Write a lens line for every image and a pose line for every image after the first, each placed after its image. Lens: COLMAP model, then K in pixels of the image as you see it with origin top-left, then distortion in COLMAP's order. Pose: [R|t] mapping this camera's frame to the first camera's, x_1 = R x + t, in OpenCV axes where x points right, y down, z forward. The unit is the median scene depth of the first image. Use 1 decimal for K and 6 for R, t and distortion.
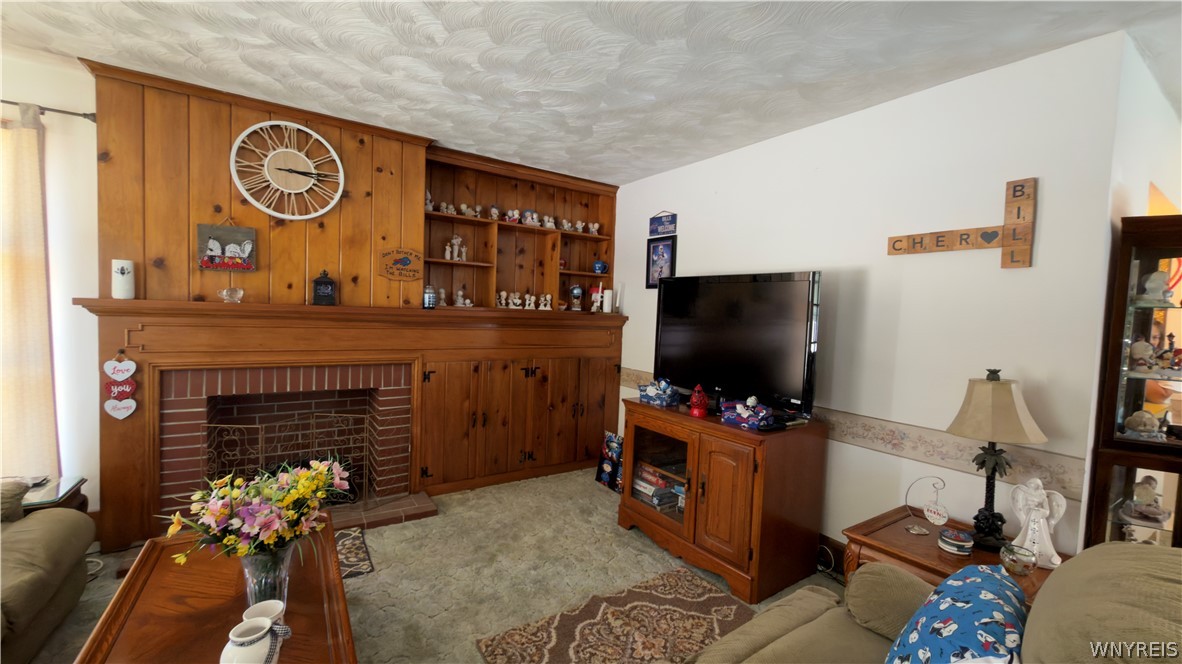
lens RADIAL K [[473.1, 0, 590.4], [0, 473.1, 332.7], [0, 0, 1]] dist [0.000650, -0.000117]
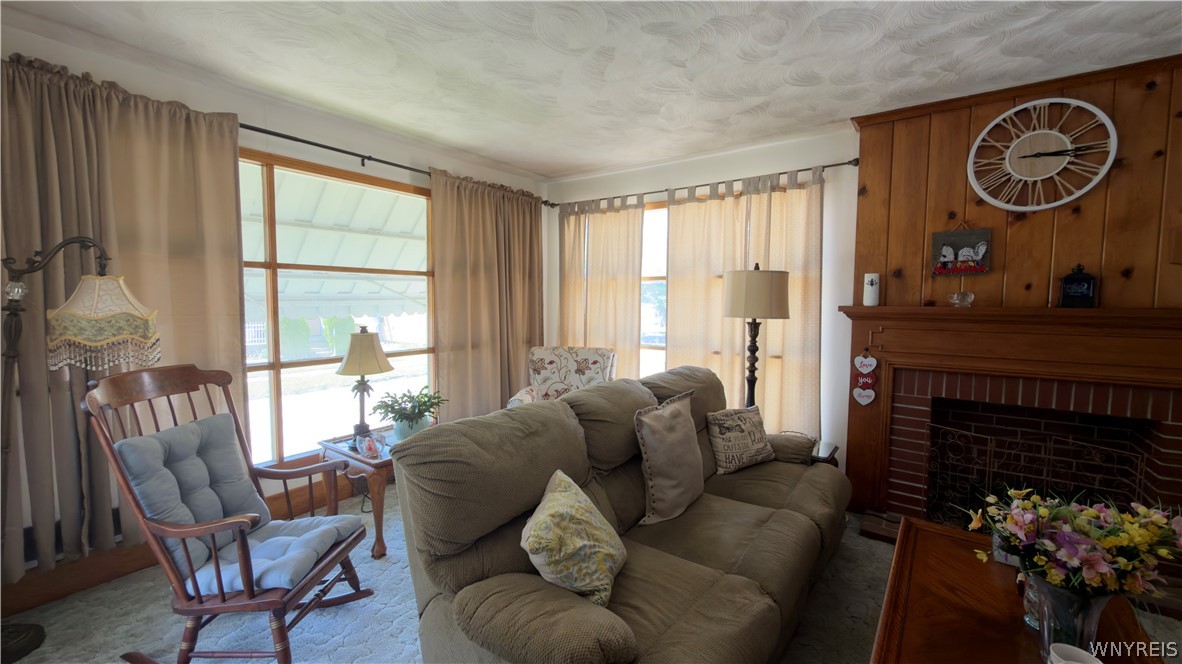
lens RADIAL K [[473.1, 0, 590.4], [0, 473.1, 332.7], [0, 0, 1]] dist [0.000650, -0.000117]
pose [[0.350971, 0.027458, -0.935984, -0.098358], [-0.036362, 0.999216, 0.015678, 0.003486], [0.935680, 0.028531, 0.351694, -0.079019]]
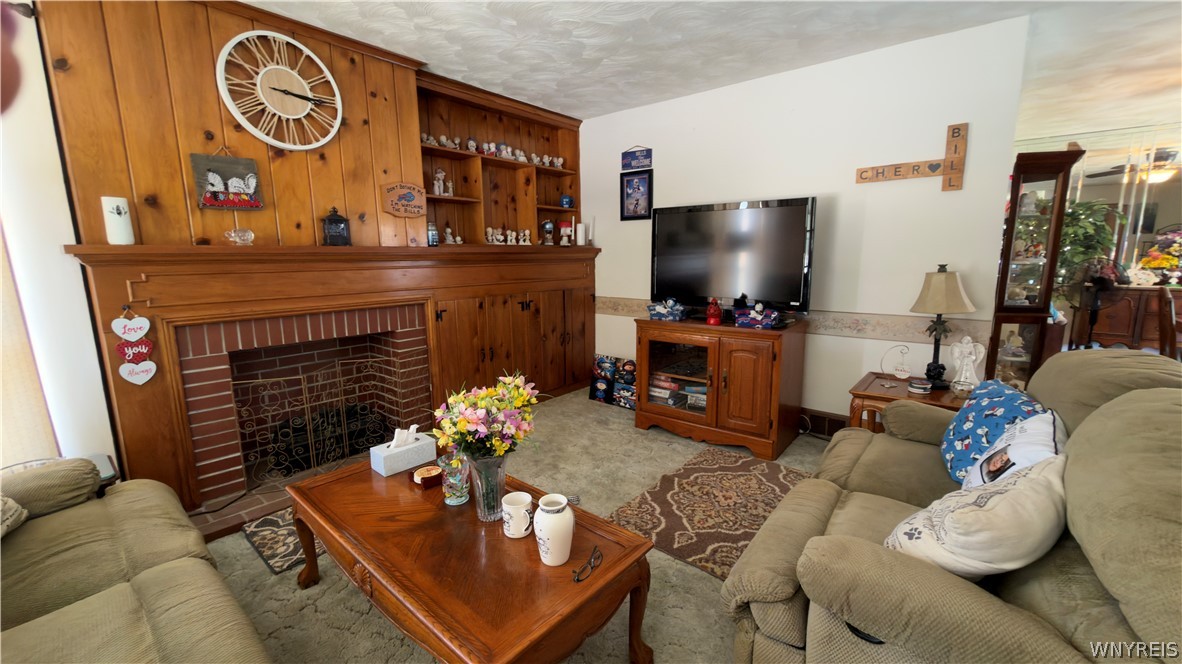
lens RADIAL K [[473.1, 0, 590.4], [0, 473.1, 332.7], [0, 0, 1]] dist [0.000650, -0.000117]
pose [[0.958264, -0.093842, 0.270044, -0.384981], [0.060437, 0.989739, 0.129480, 0.022749], [-0.279424, -0.107756, 0.954102, -0.051822]]
